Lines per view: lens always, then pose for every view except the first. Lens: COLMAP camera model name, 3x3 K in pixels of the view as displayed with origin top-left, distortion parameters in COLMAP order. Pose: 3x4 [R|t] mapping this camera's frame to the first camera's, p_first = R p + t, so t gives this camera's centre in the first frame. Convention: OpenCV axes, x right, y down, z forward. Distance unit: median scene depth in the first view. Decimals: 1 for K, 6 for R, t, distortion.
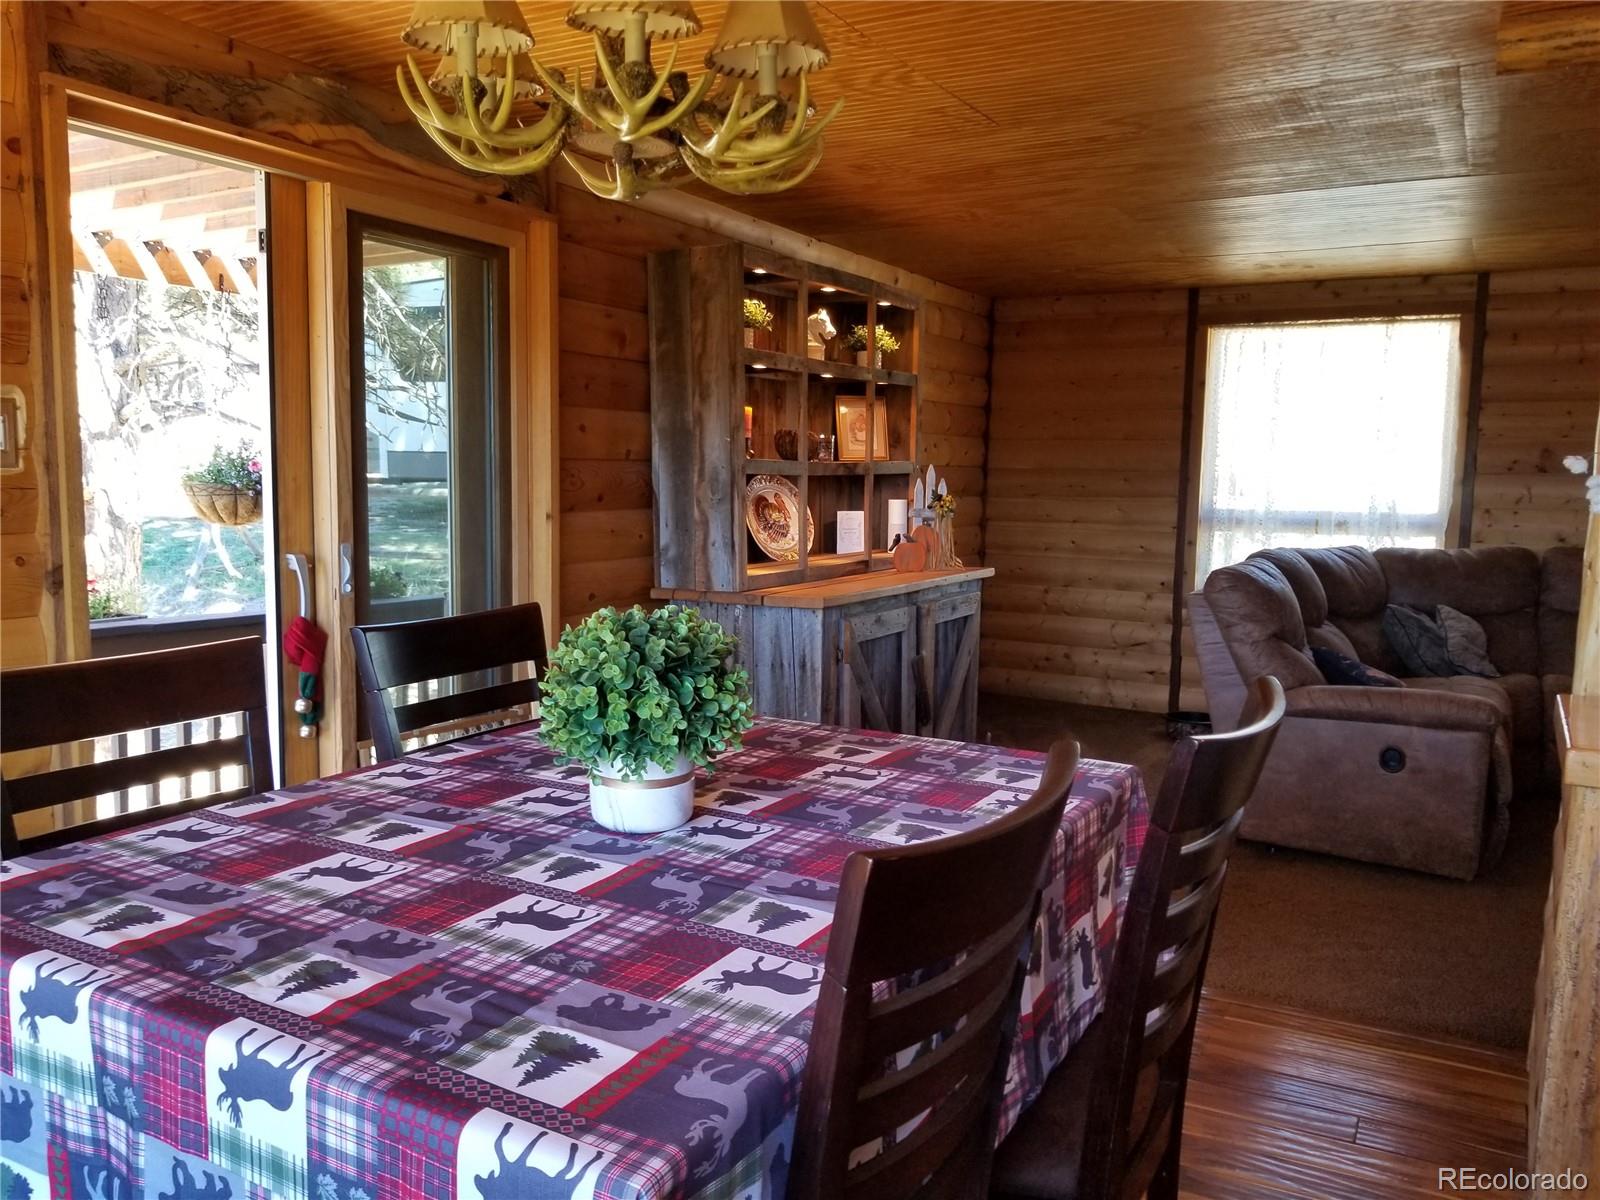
lens RADIAL K [[1234.2, 0, 816.7], [0, 1234.2, 605.2], [0, 0, 1]] dist [0.069854, -0.106447]
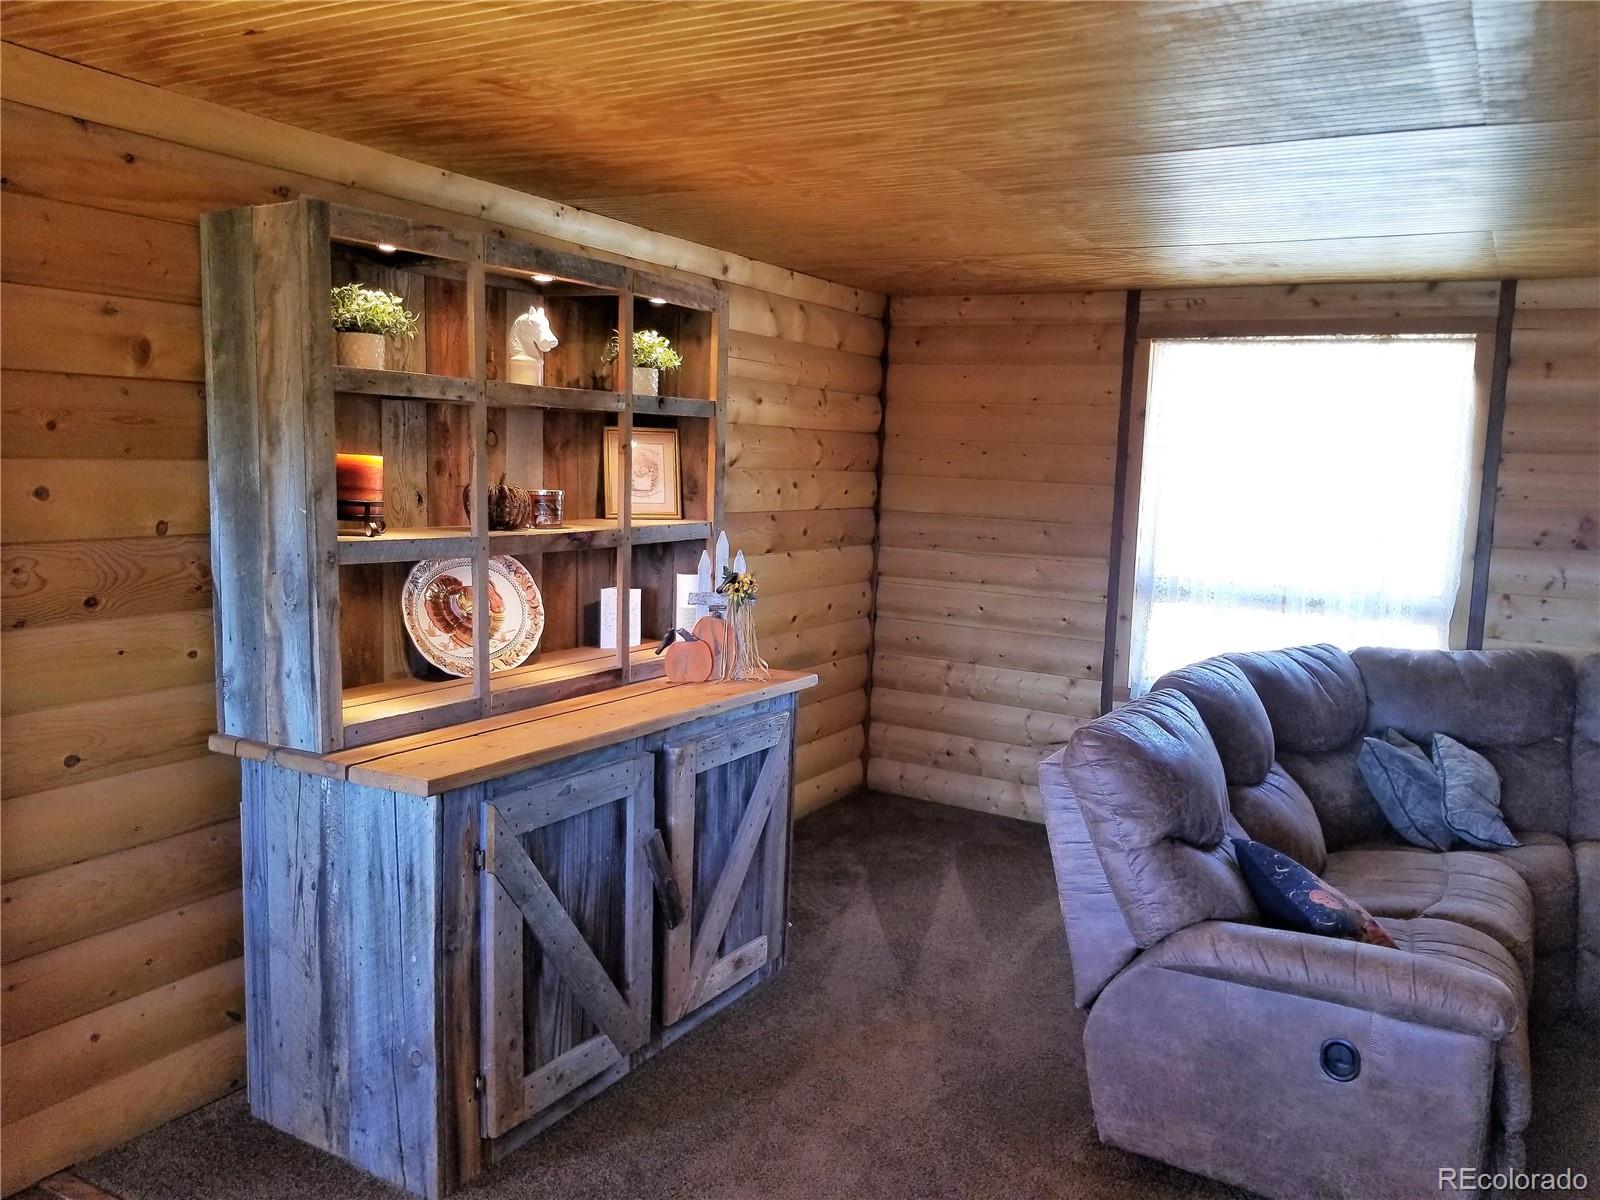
lens RADIAL K [[1248.5, 0, 847.4], [0, 1248.5, 593.6], [0, 0, 1]] dist [0.095516, -0.140573]
pose [[0.999656, 0.023989, 0.010631, 0.153404], [-0.023968, 0.999711, -0.002103, -0.076513], [-0.010679, 0.001847, 0.999941, 0.278981]]
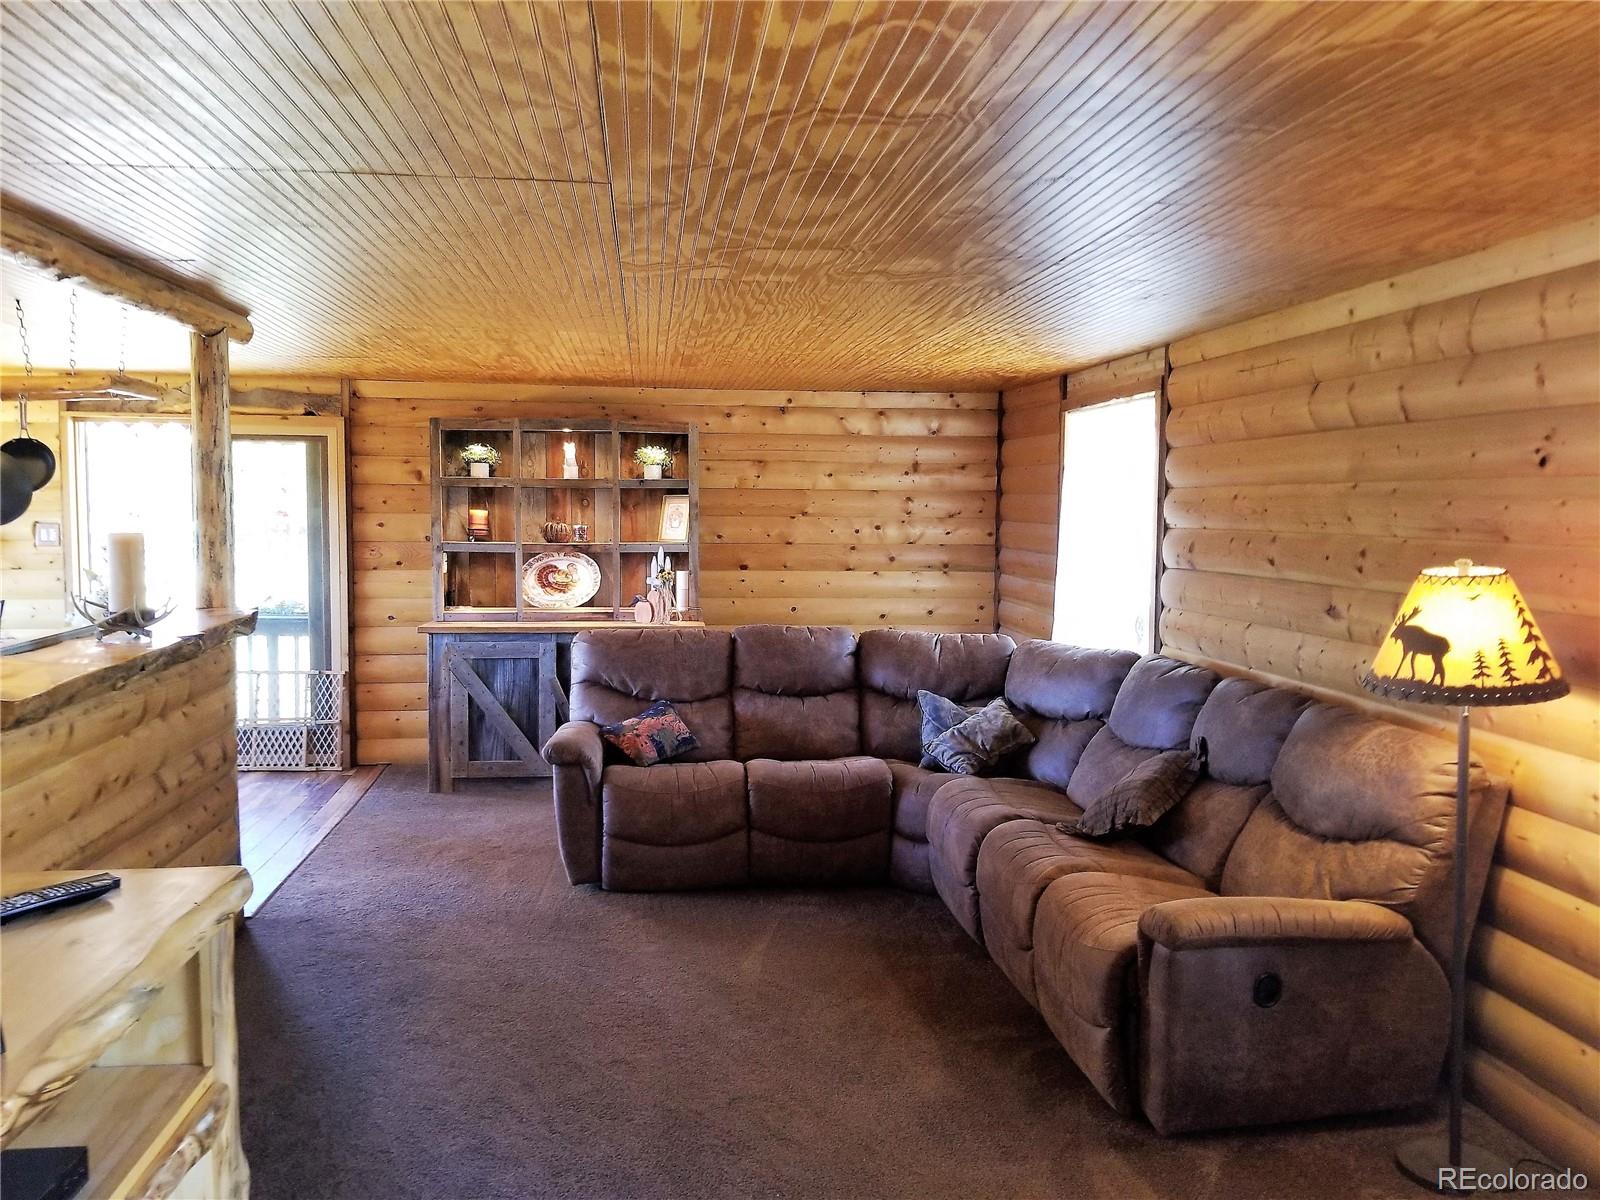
lens RADIAL K [[1237.6, 0, 800.0], [0, 1237.6, 600.0], [0, 0, 1]] dist [0.088515, -0.132480]
pose [[0.592766, 0.054690, -0.803516, 1.259874], [-0.092897, 0.995675, -0.000762, -0.066594], [0.799999, 0.075096, 0.595283, 0.305415]]
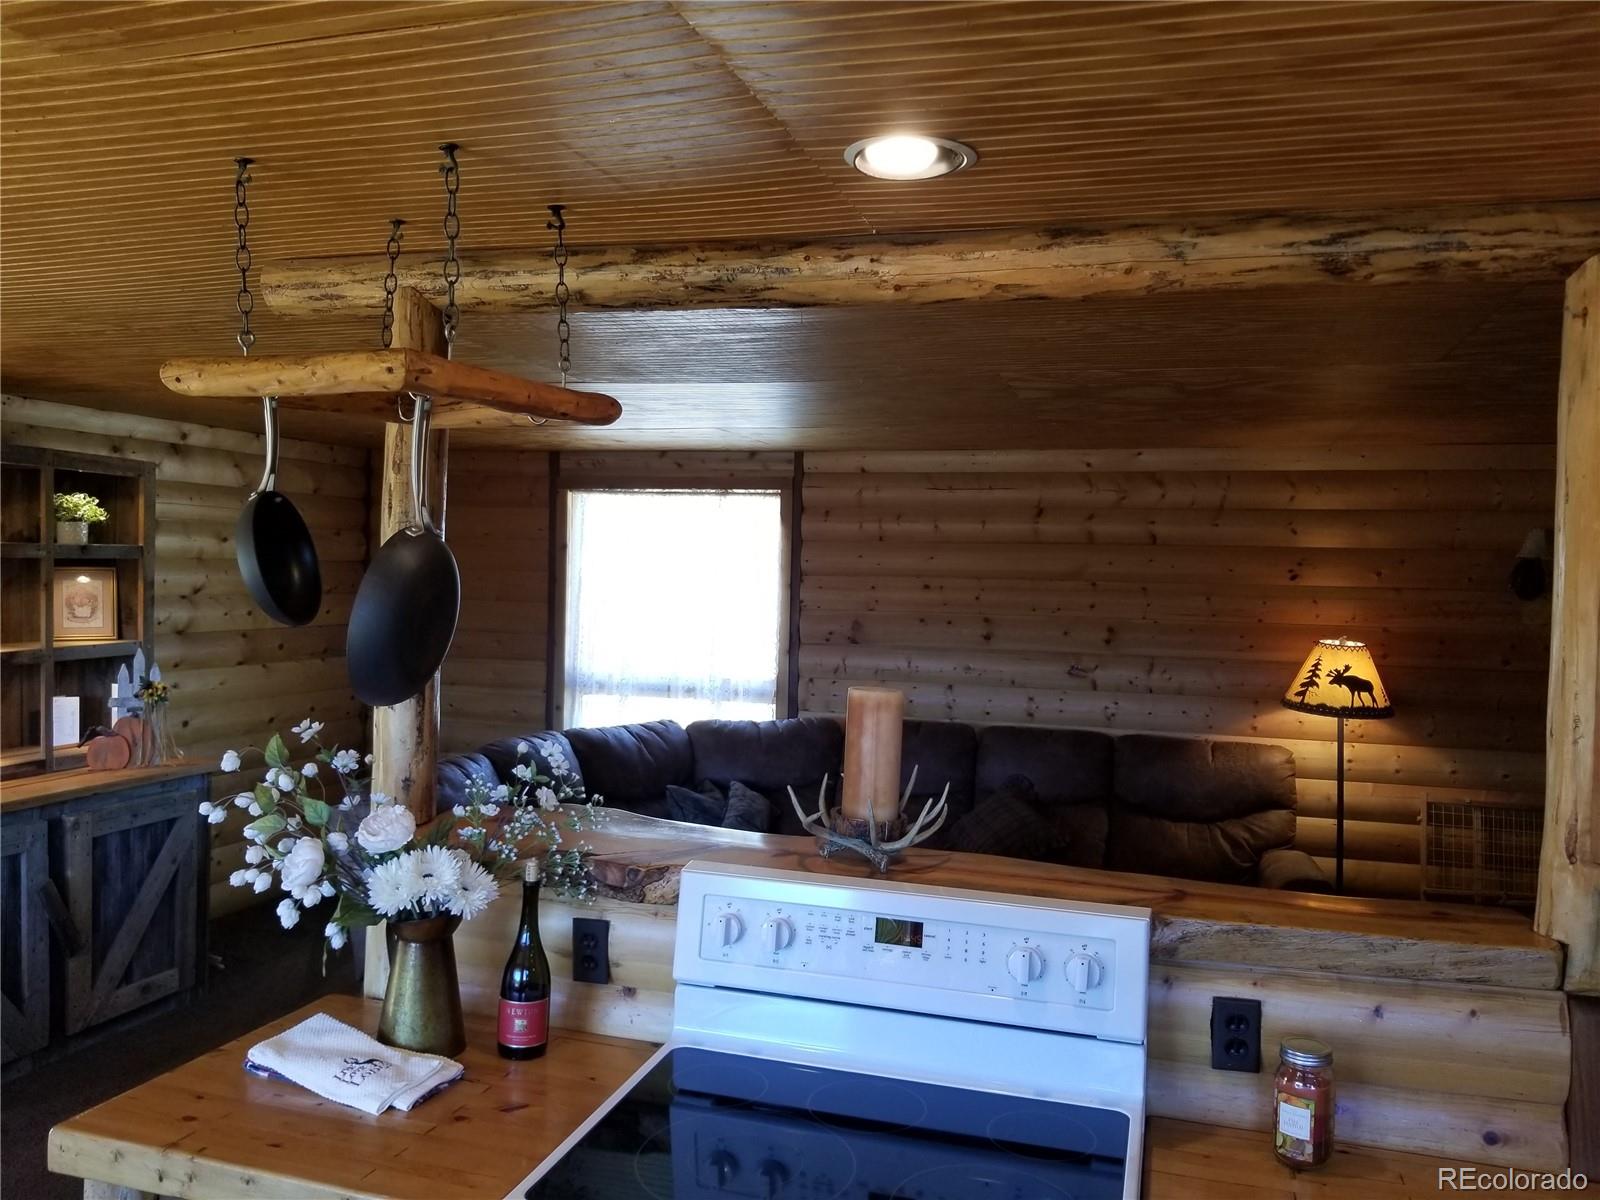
lens RADIAL K [[1237.6, 0, 800.0], [0, 1237.6, 600.0], [0, 0, 1]] dist [0.088515, -0.132480]
pose [[0.976812, 0.004380, 0.214054, 0.357815], [0.013876, 0.996394, -0.083709, -0.064358], [-0.213648, 0.084739, 0.973229, 0.006589]]
